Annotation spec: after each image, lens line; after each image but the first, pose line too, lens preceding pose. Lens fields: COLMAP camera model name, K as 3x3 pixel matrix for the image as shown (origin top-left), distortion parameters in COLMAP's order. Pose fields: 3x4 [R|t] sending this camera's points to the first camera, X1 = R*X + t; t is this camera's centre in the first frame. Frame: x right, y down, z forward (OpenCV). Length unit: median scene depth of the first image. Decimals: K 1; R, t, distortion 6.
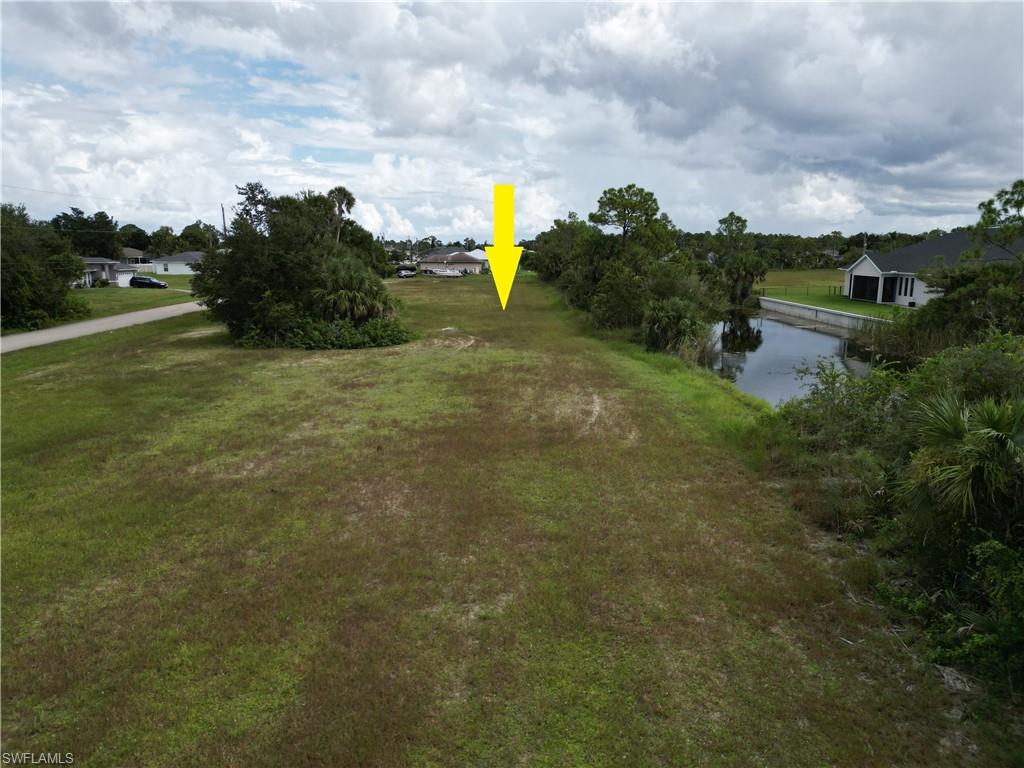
lens RADIAL K [[724.4, 0, 512.8], [0, 724.4, 356.7], [0, 0, 1]] dist [0.060327, -0.080850]
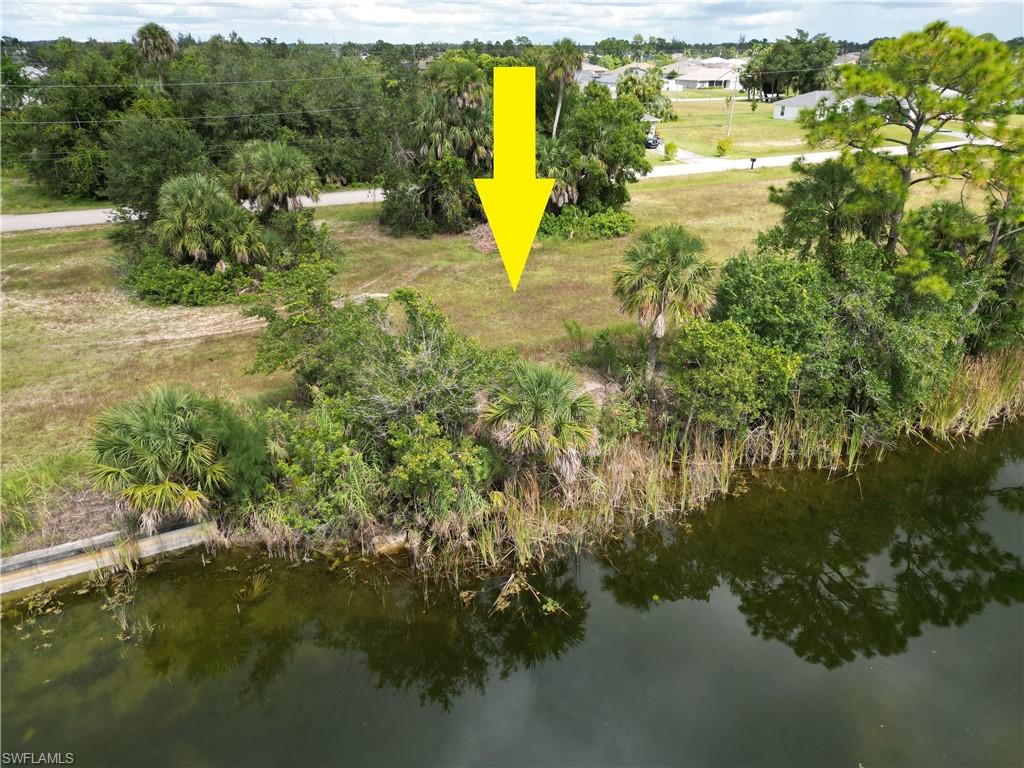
lens RADIAL K [[719.8, 0, 510.5], [0, 719.8, 384.4], [0, 0, 1]] dist [0.065273, -0.066164]
pose [[0.415161, 0.381186, -0.826038, 0.636117], [-0.136308, 0.923799, 0.357791, -0.258912], [0.899479, -0.035945, 0.435484, 0.982562]]
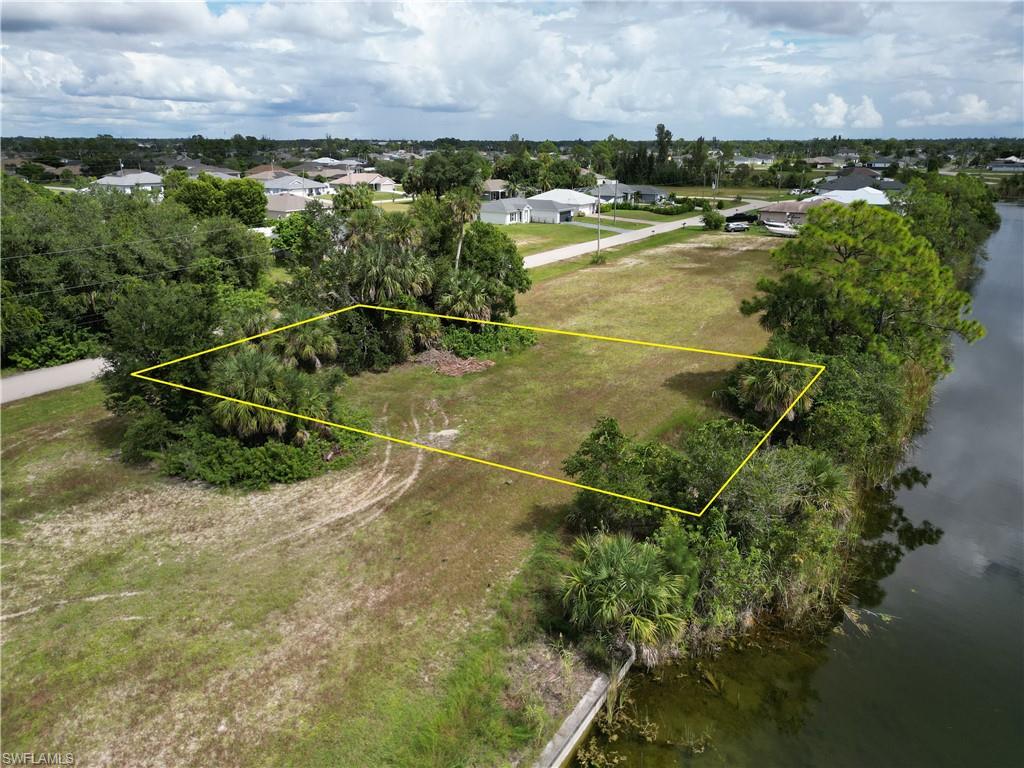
lens RADIAL K [[715.5, 0, 510.7], [0, 715.5, 384.9], [0, 0, 1]] dist [0.075871, -0.076733]
pose [[0.823224, 0.178272, -0.539000, 0.395208], [-0.082264, 0.976856, 0.197448, -0.273712], [0.561724, -0.118204, 0.818837, 0.559092]]
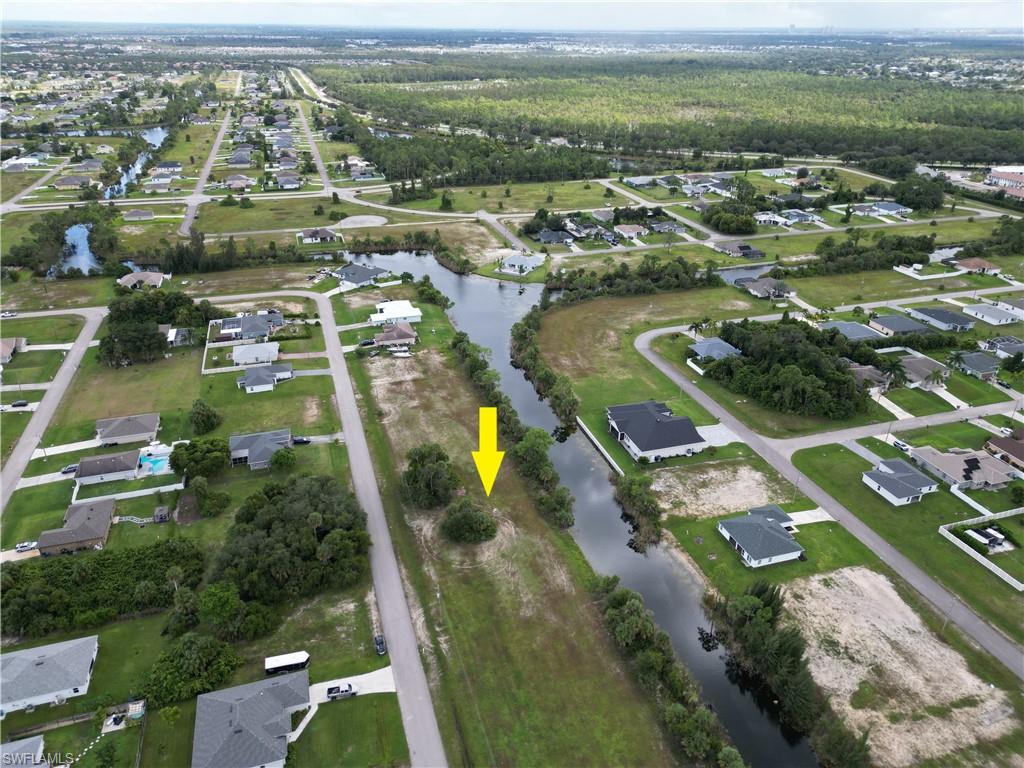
lens RADIAL K [[715.5, 0, 510.7], [0, 715.5, 384.9], [0, 0, 1]] dist [0.075871, -0.076733]
pose [[0.960863, -0.122364, 0.248536, -0.911572], [0.038776, 0.947735, 0.316694, -1.921704], [-0.274298, -0.294662, 0.915388, -2.190560]]
